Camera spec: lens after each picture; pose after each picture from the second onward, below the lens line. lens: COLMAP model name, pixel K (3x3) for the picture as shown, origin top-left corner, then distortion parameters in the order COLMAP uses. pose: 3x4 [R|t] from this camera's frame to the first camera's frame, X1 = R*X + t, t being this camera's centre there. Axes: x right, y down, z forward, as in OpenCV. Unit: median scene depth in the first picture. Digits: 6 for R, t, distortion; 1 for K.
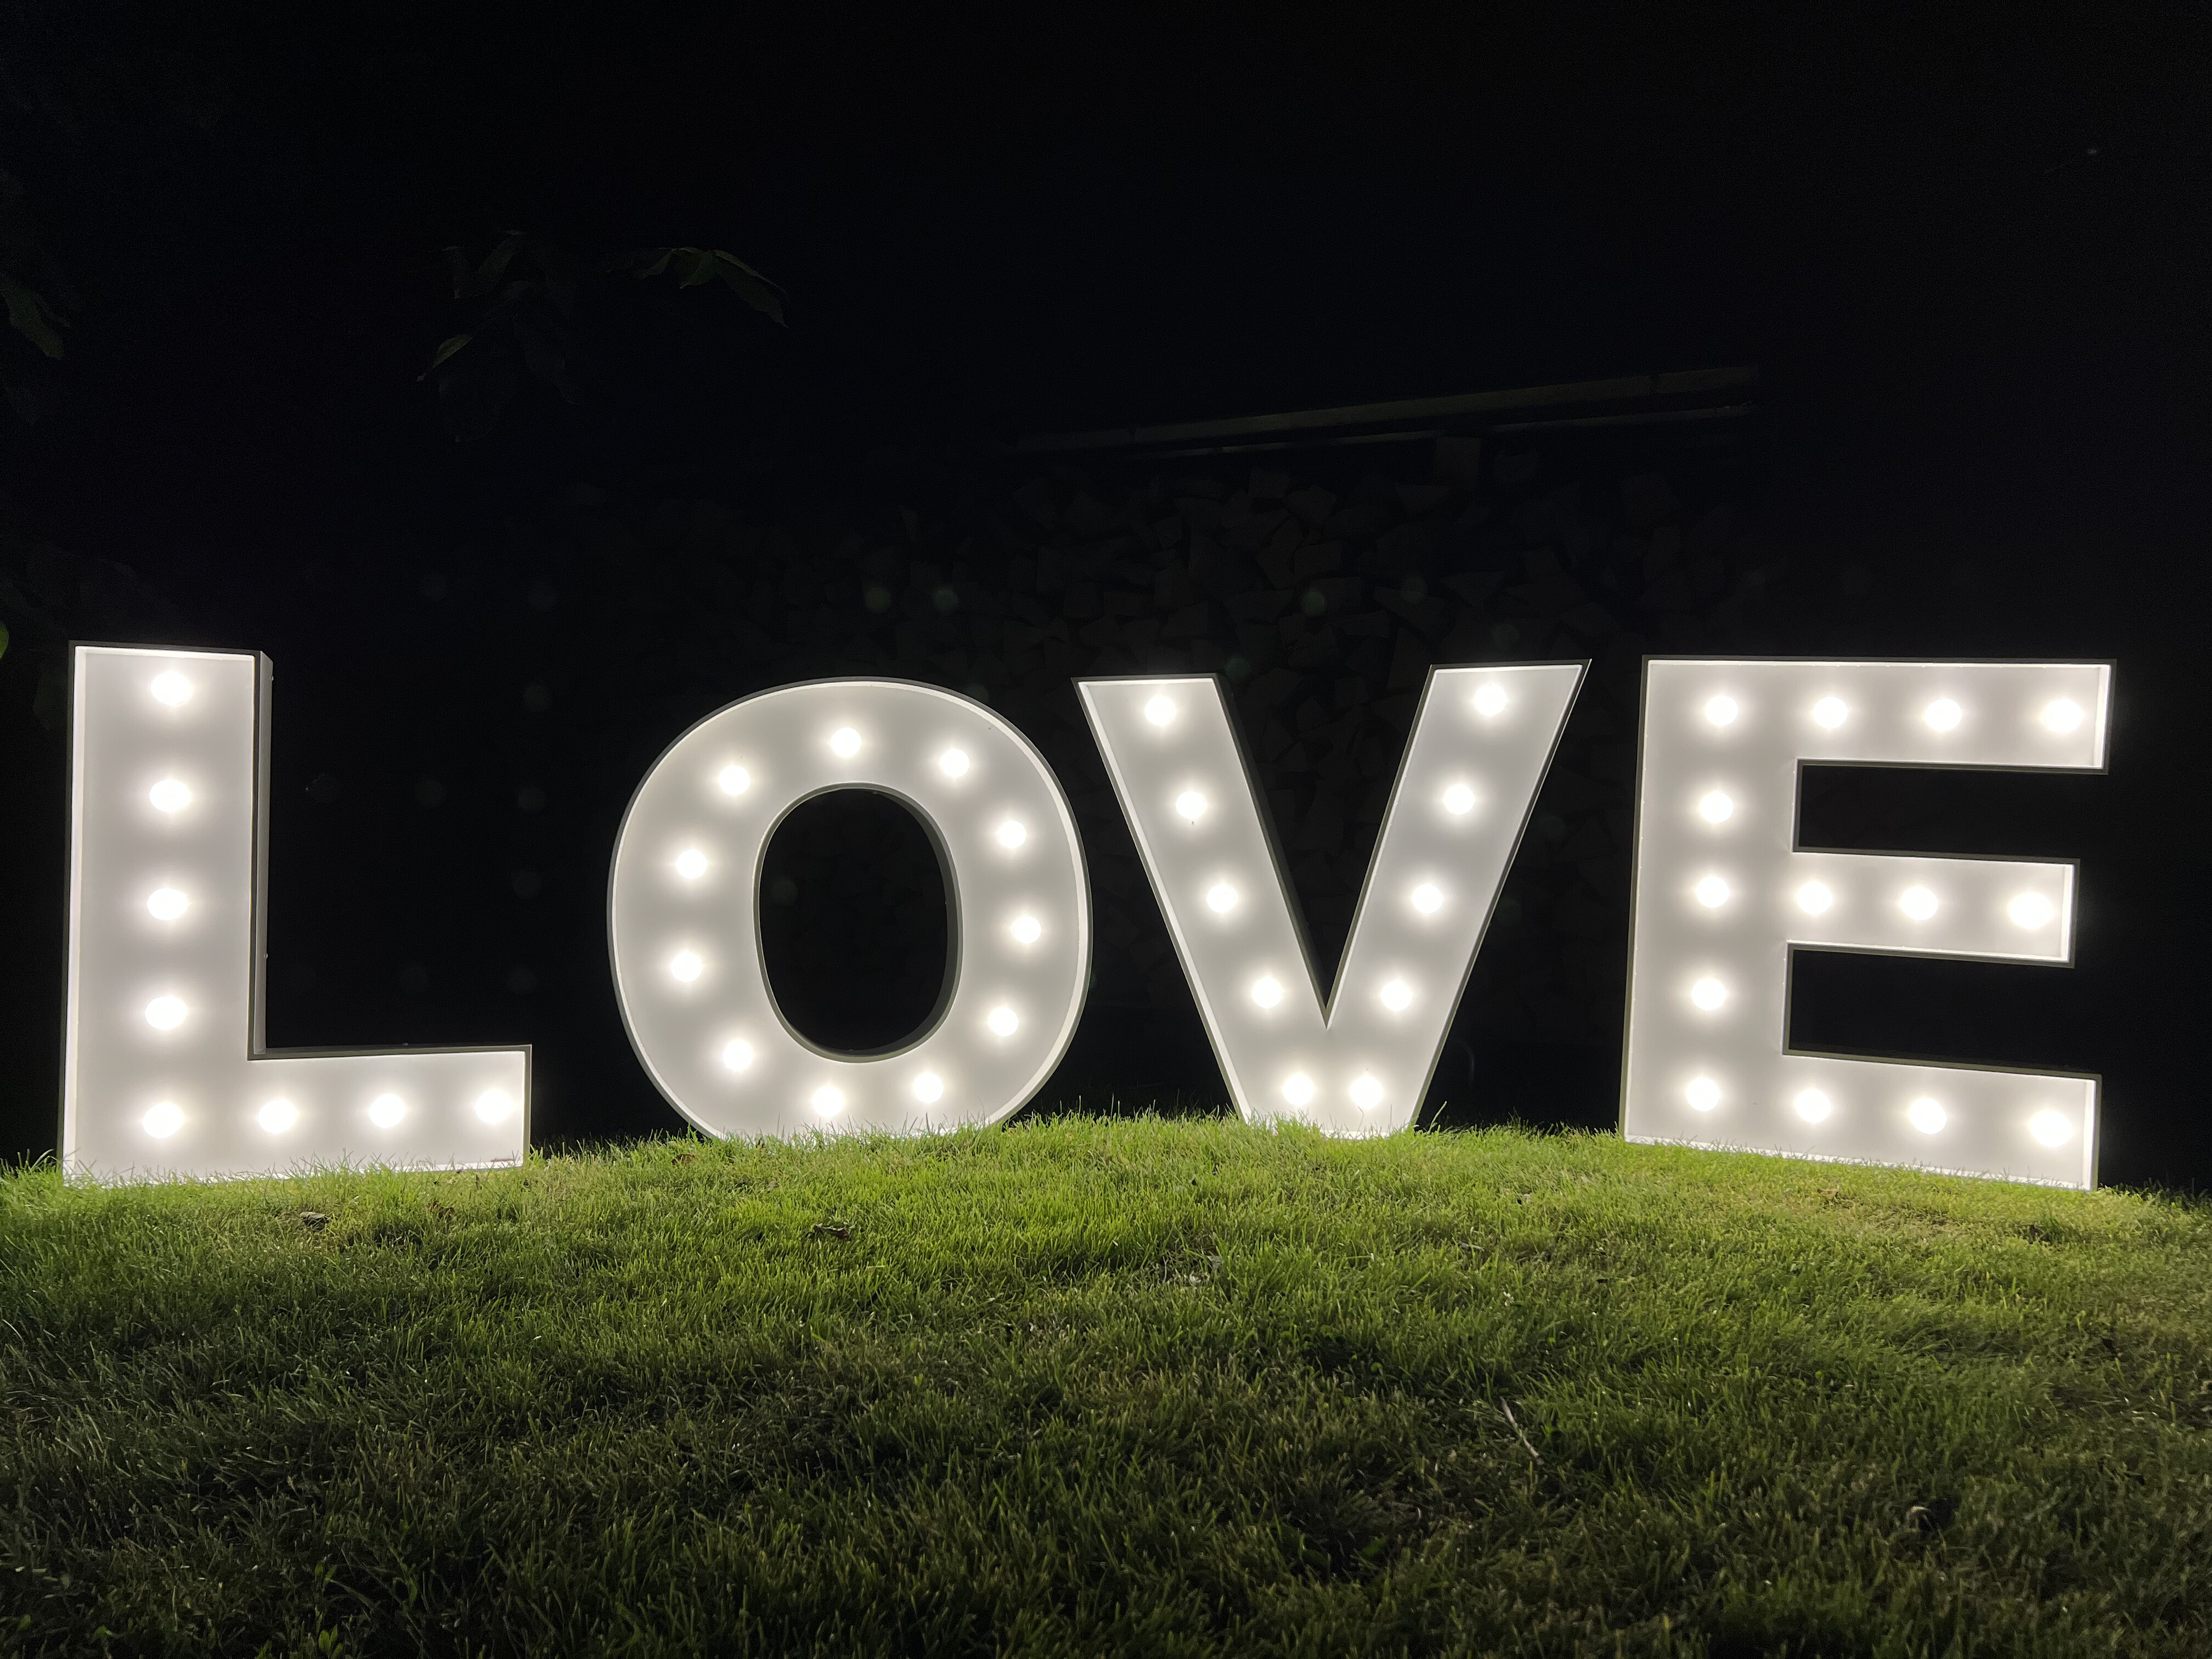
lens RADIAL K [[1695.1, 0, 1095.6], [0, 1695.1, 868.0], [0, 0, 1]] dist [0.061253, -0.068560]
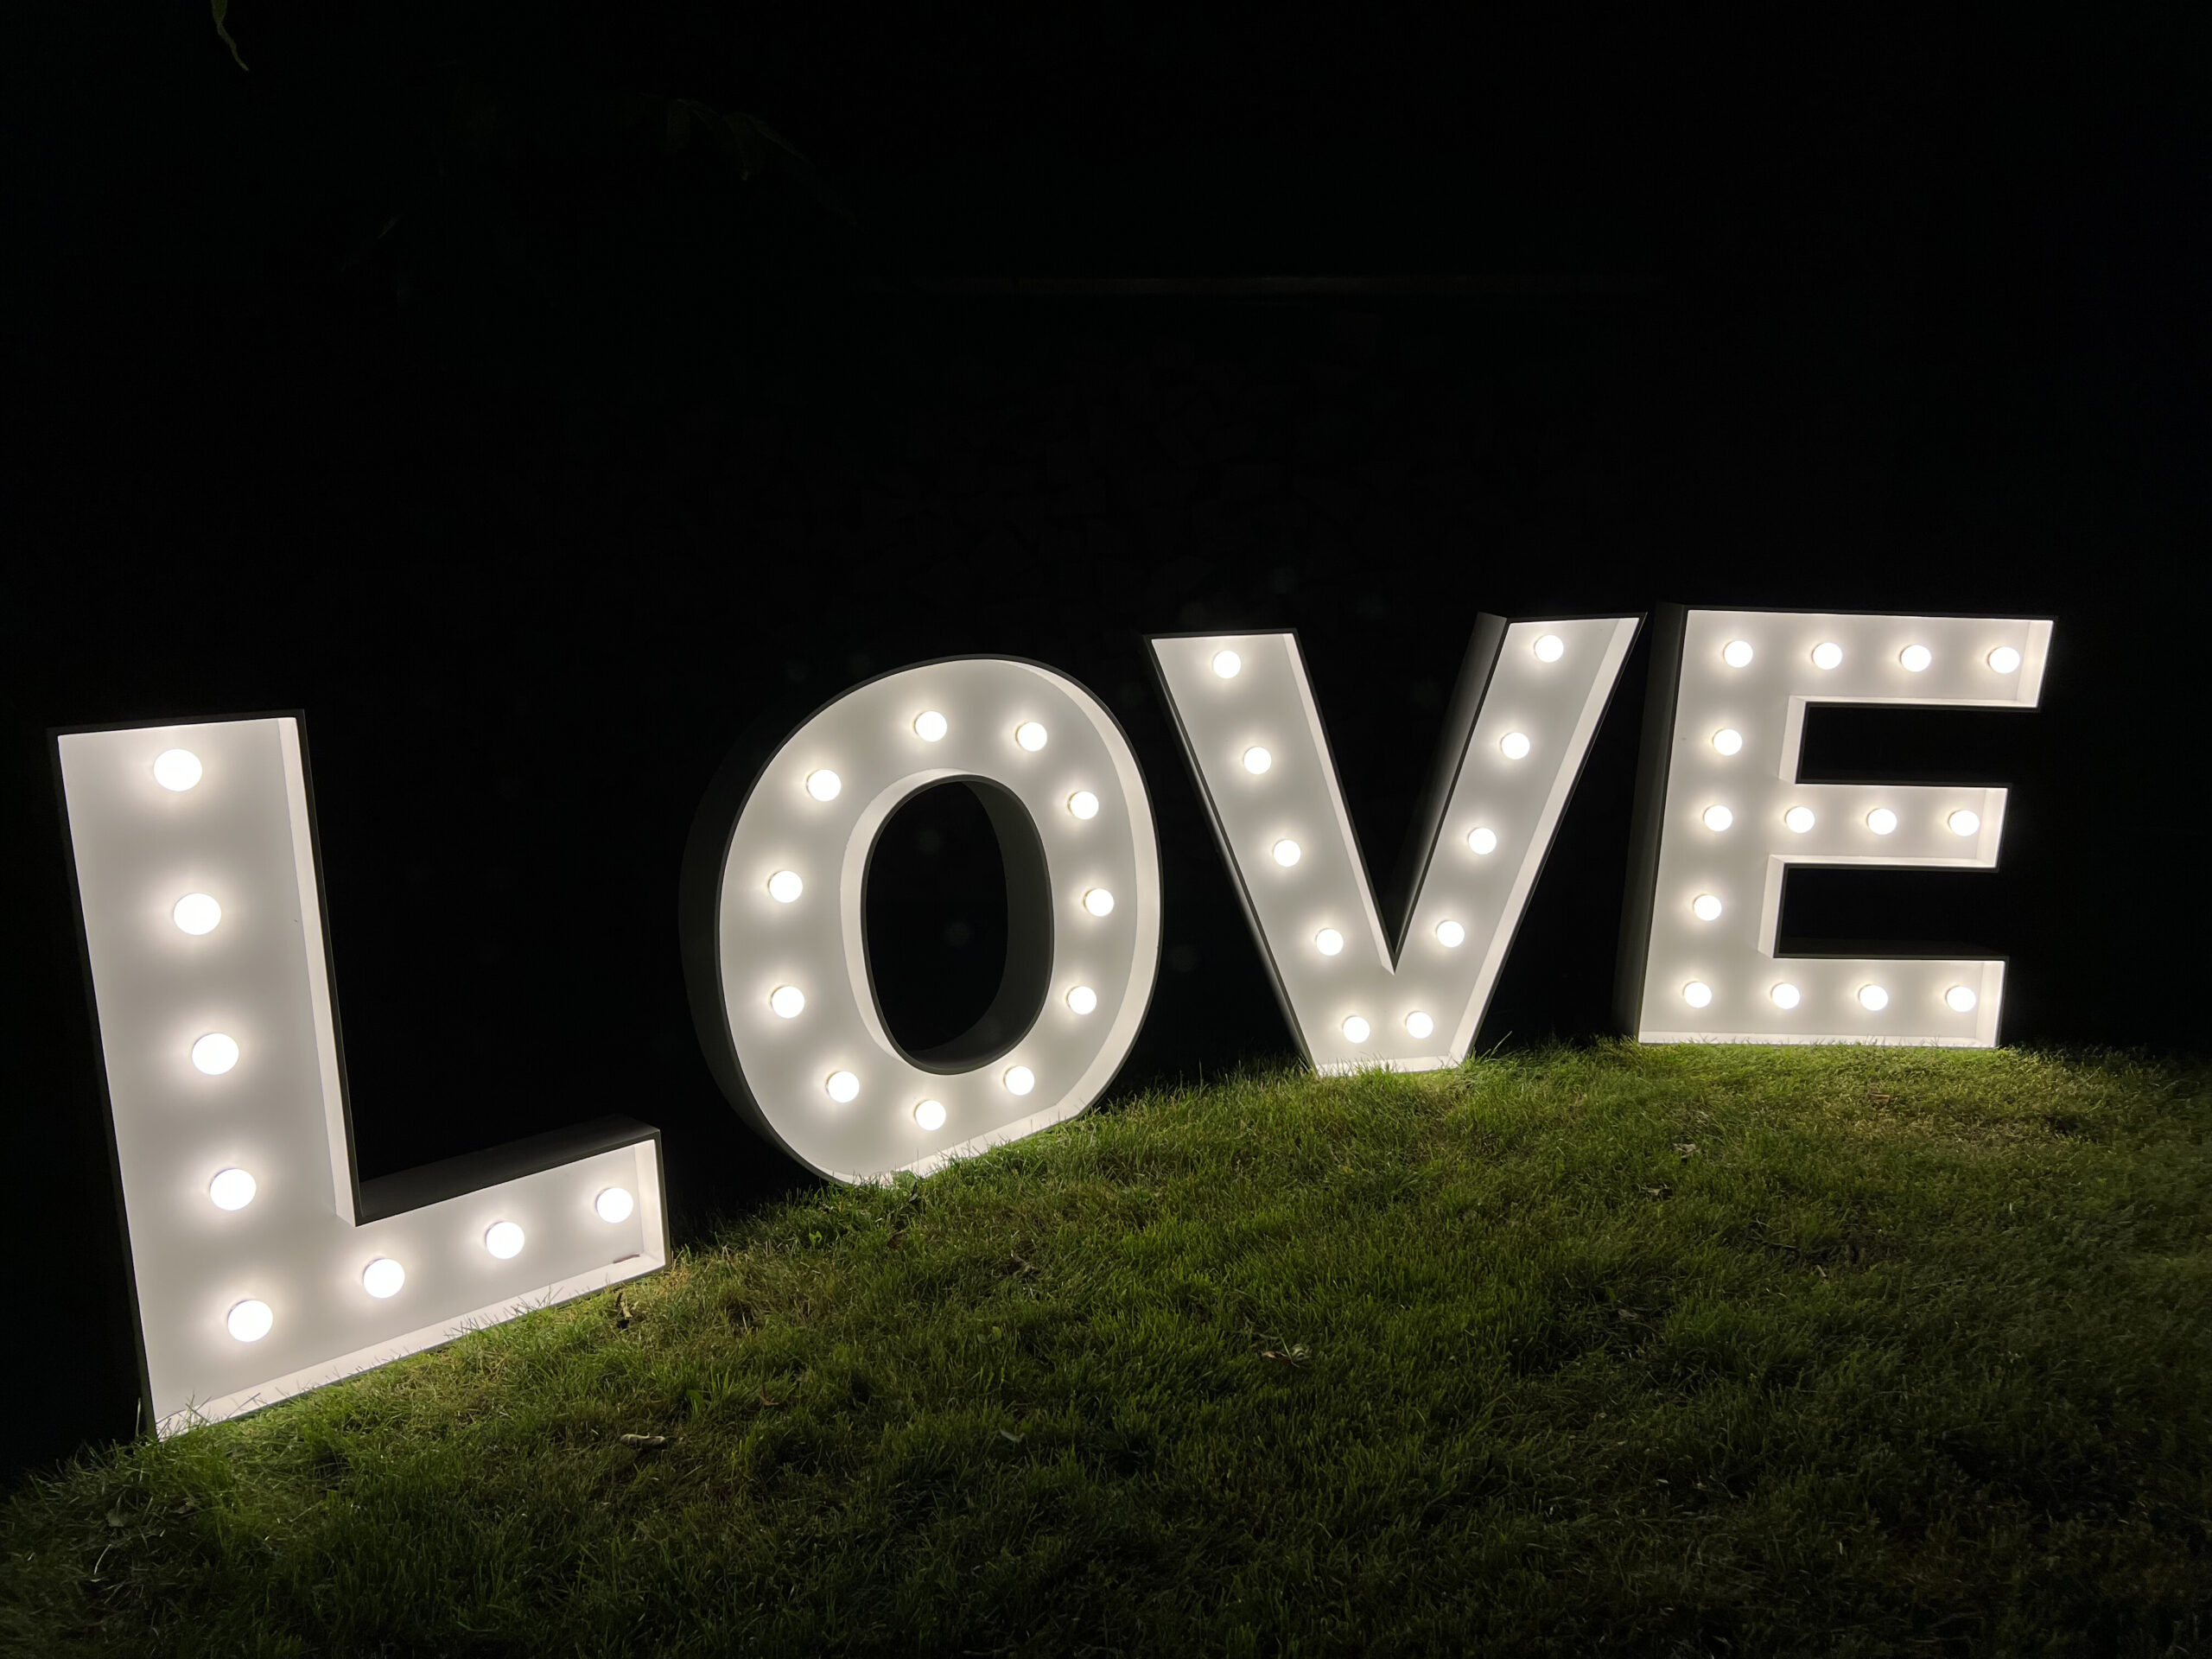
lens RADIAL K [[1695.1, 0, 1095.6], [0, 1695.1, 868.0], [0, 0, 1]] dist [0.061253, -0.068560]
pose [[0.910102, -0.103146, 0.401342, -0.445098], [0.021463, 0.978959, 0.202925, -0.185047], [-0.413829, -0.176068, 0.893166, 0.173490]]
